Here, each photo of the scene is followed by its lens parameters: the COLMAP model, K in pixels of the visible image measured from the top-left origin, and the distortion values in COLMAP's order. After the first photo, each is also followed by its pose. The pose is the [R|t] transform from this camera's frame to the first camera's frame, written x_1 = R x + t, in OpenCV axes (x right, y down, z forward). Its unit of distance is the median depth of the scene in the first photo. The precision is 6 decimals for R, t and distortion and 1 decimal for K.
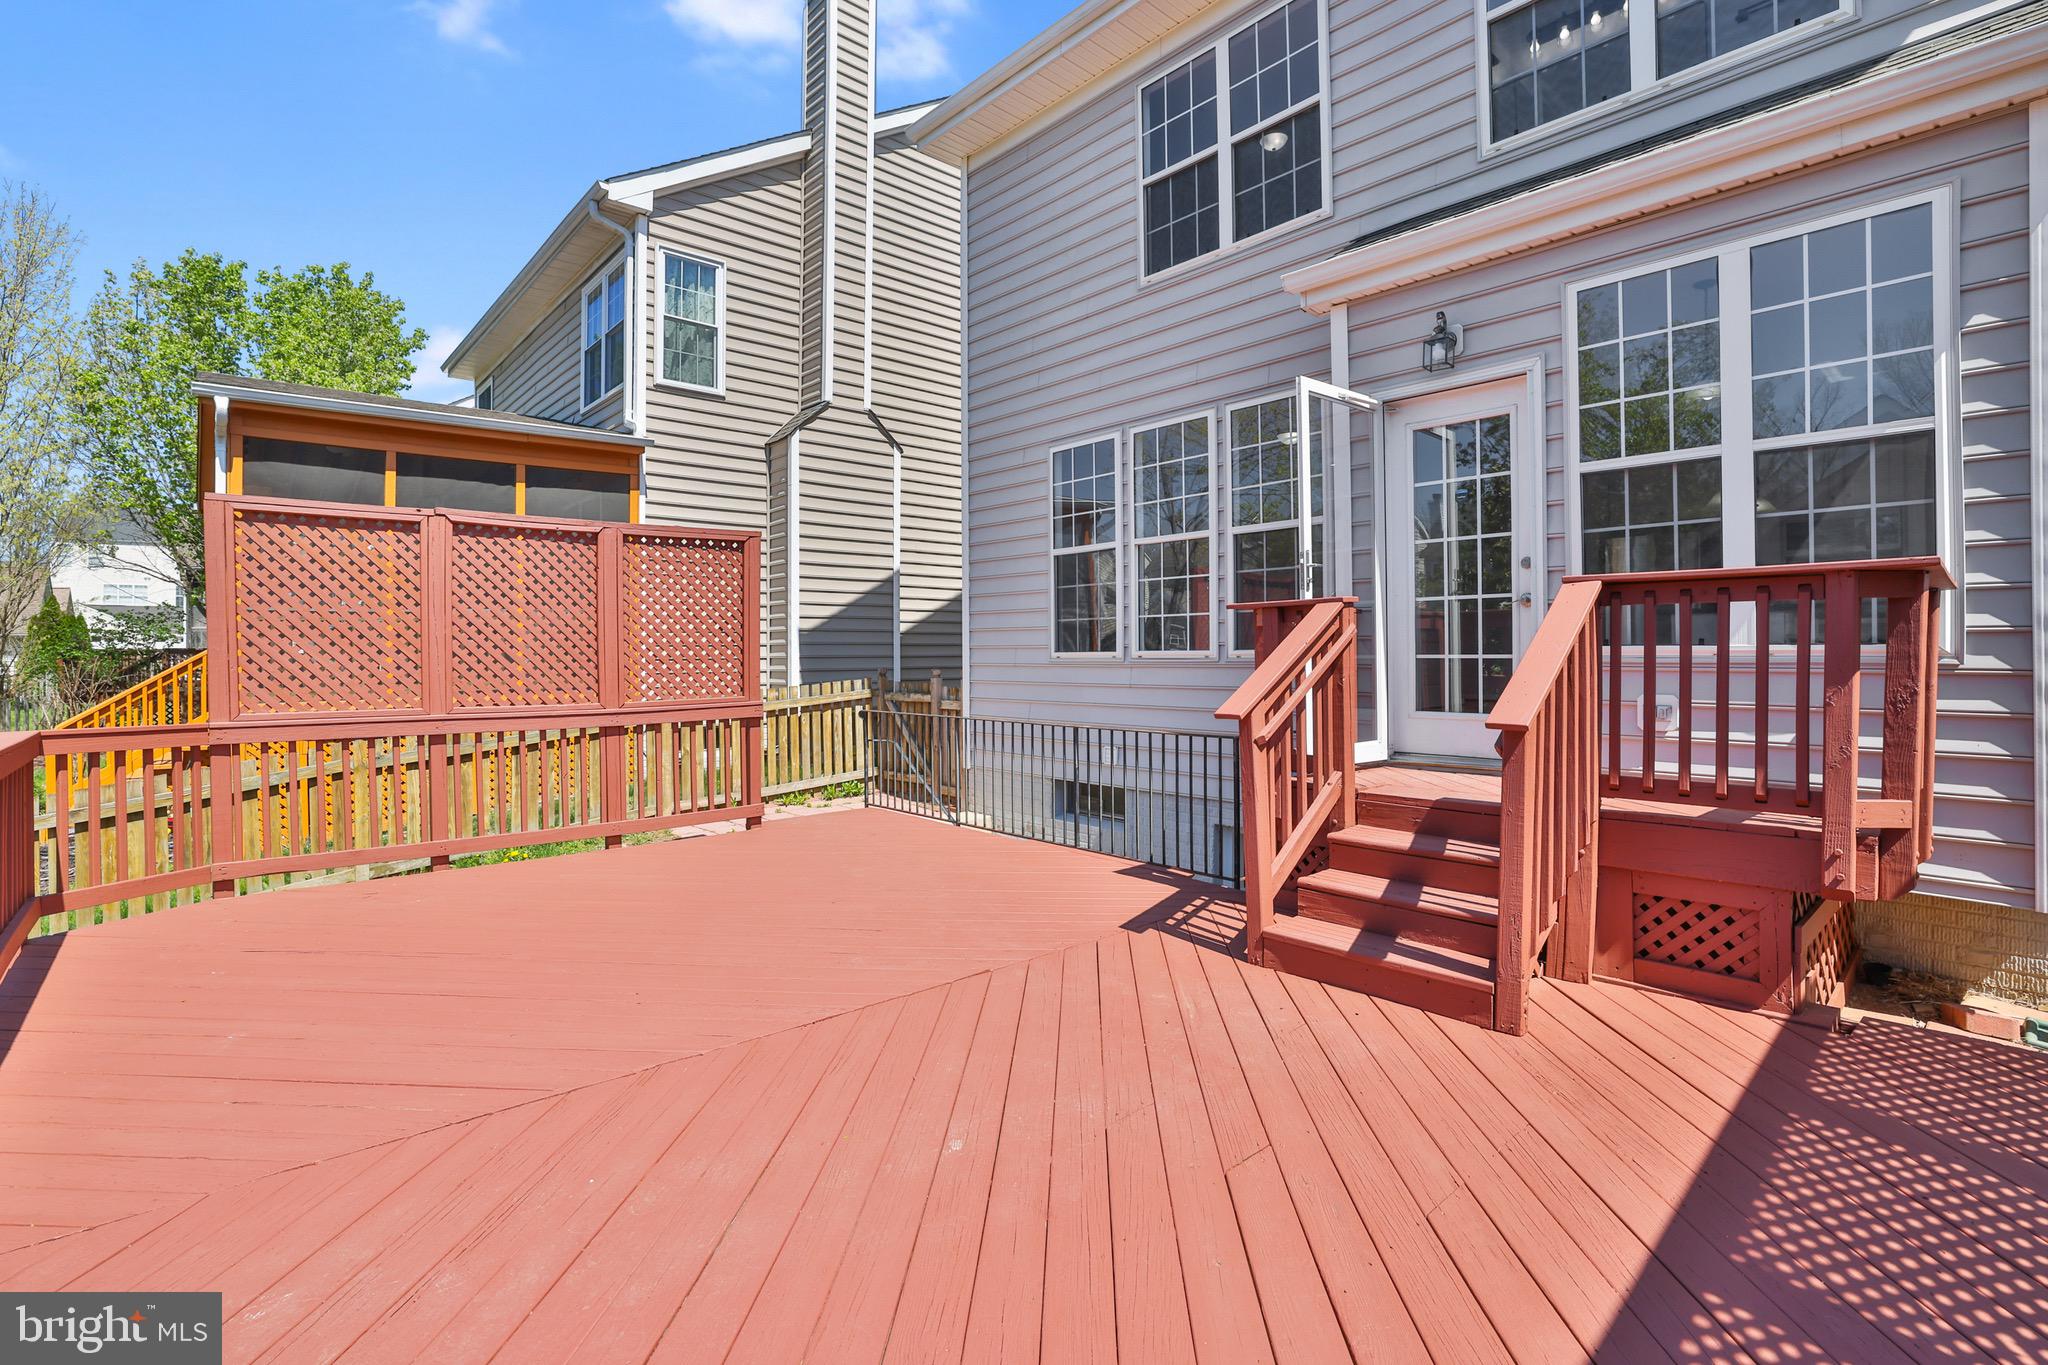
lens RADIAL K [[950.3, 0, 1019.4], [0, 950.3, 670.7], [0, 0, 1]] dist [-0.050682, 0.016269]
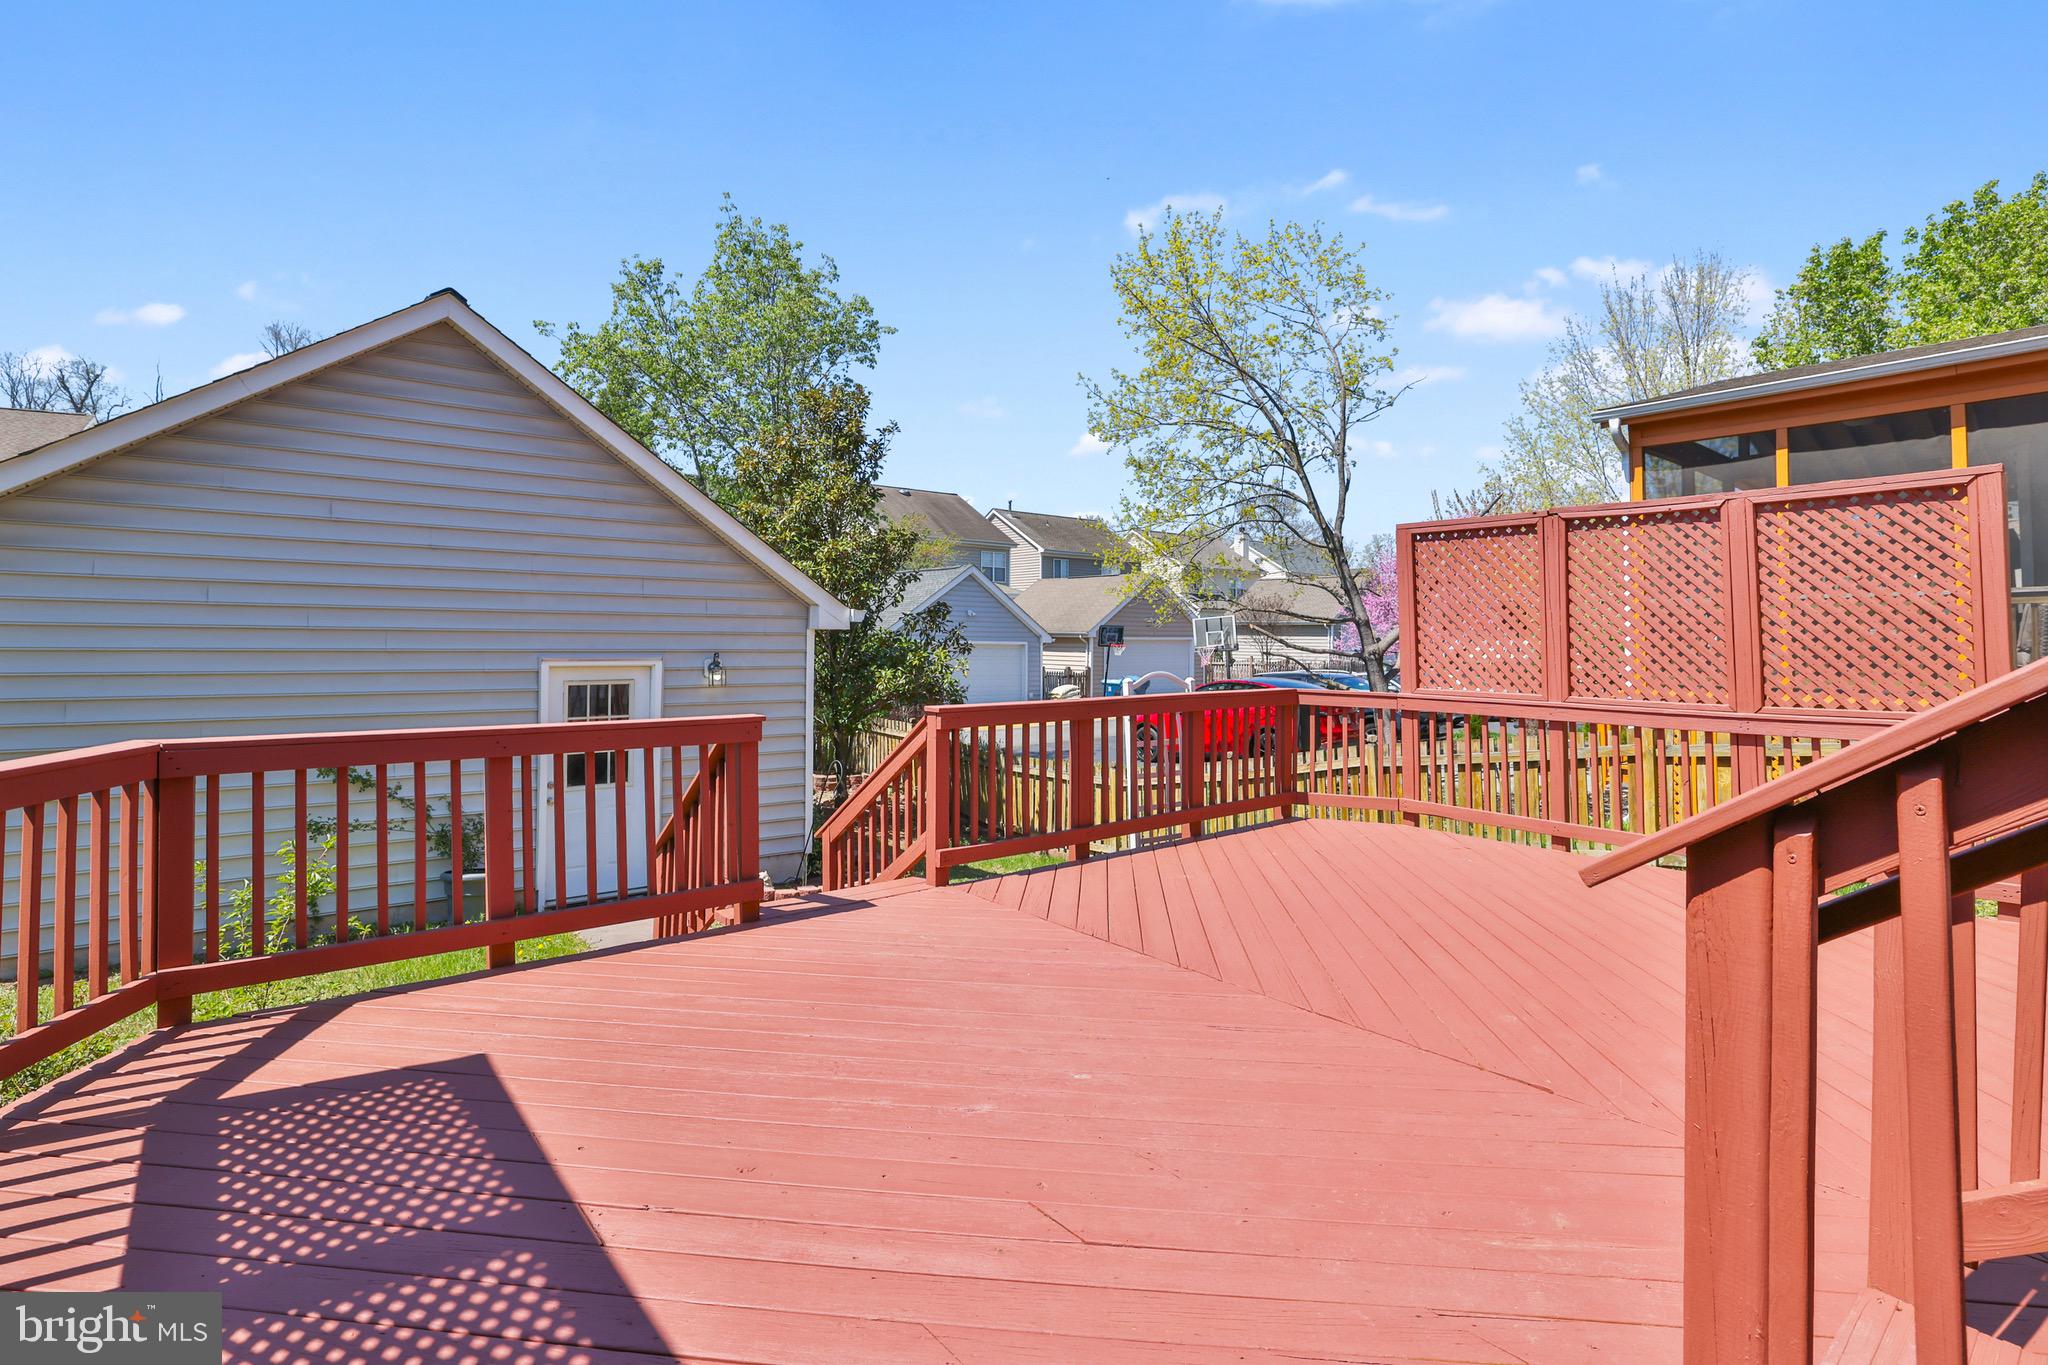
lens RADIAL K [[950.3, 0, 973.5], [0, 950.3, 610.8], [0, 0, 1]] dist [-0.050682, 0.016269]
pose [[-0.077390, -0.021049, -0.996779, 0.154924], [-0.029595, 0.999385, -0.018806, -0.005515], [0.996562, 0.028044, -0.077965, 0.134473]]
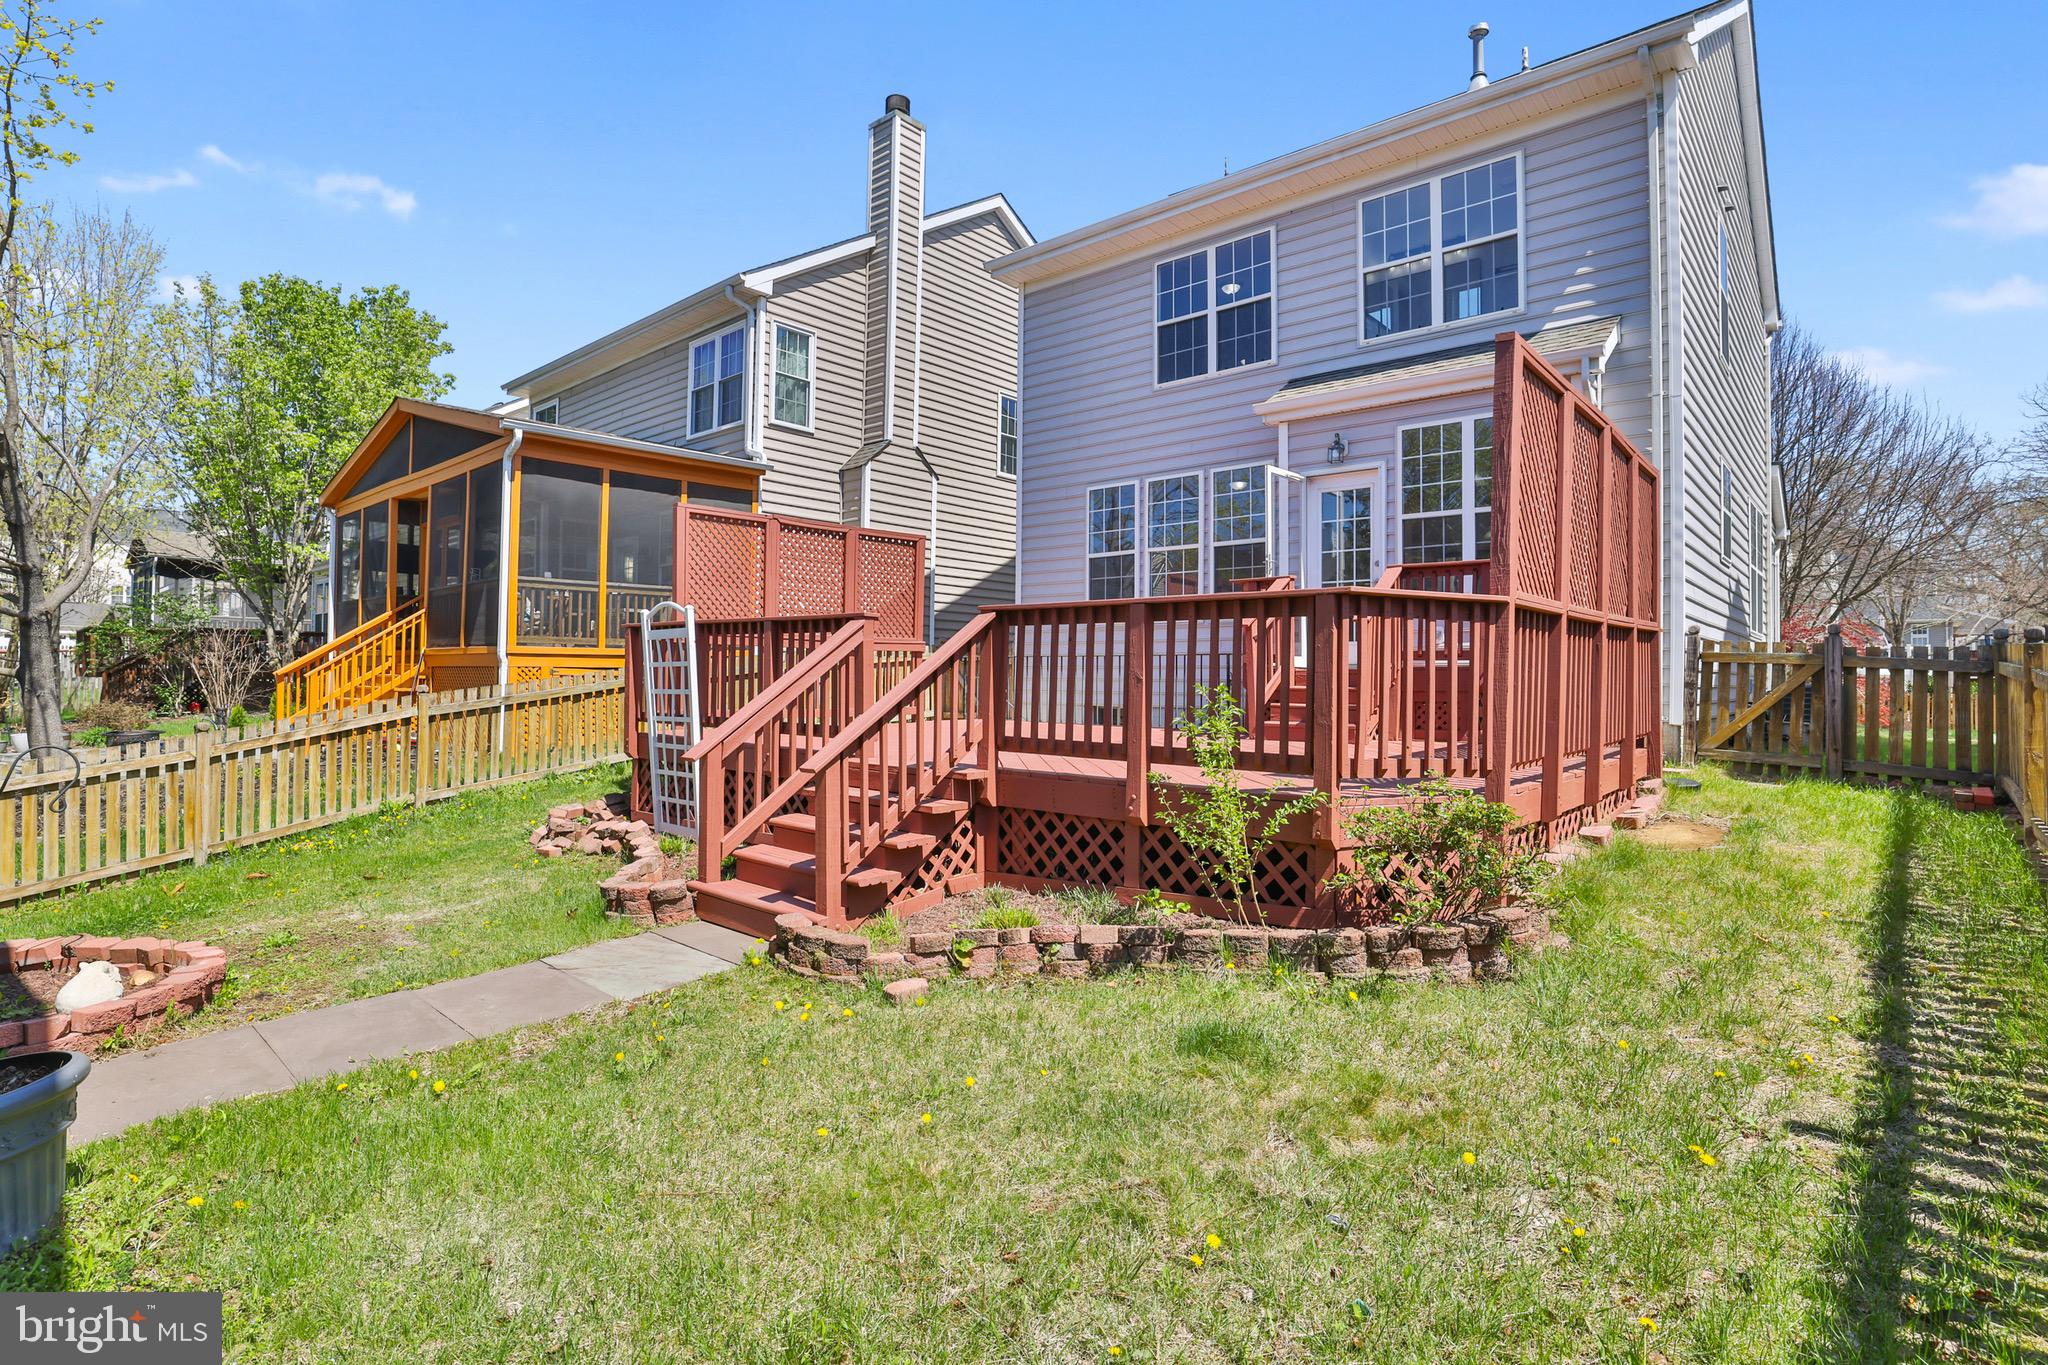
lens RADIAL K [[950.3, 0, 1027.3], [0, 950.3, 670.2], [0, 0, 1]] dist [-0.050682, 0.016269]
pose [[0.993837, 0.017281, 0.109495, -0.269862], [-0.015240, 0.999695, -0.019450, 0.105984], [-0.109798, 0.017661, 0.993797, -0.592378]]
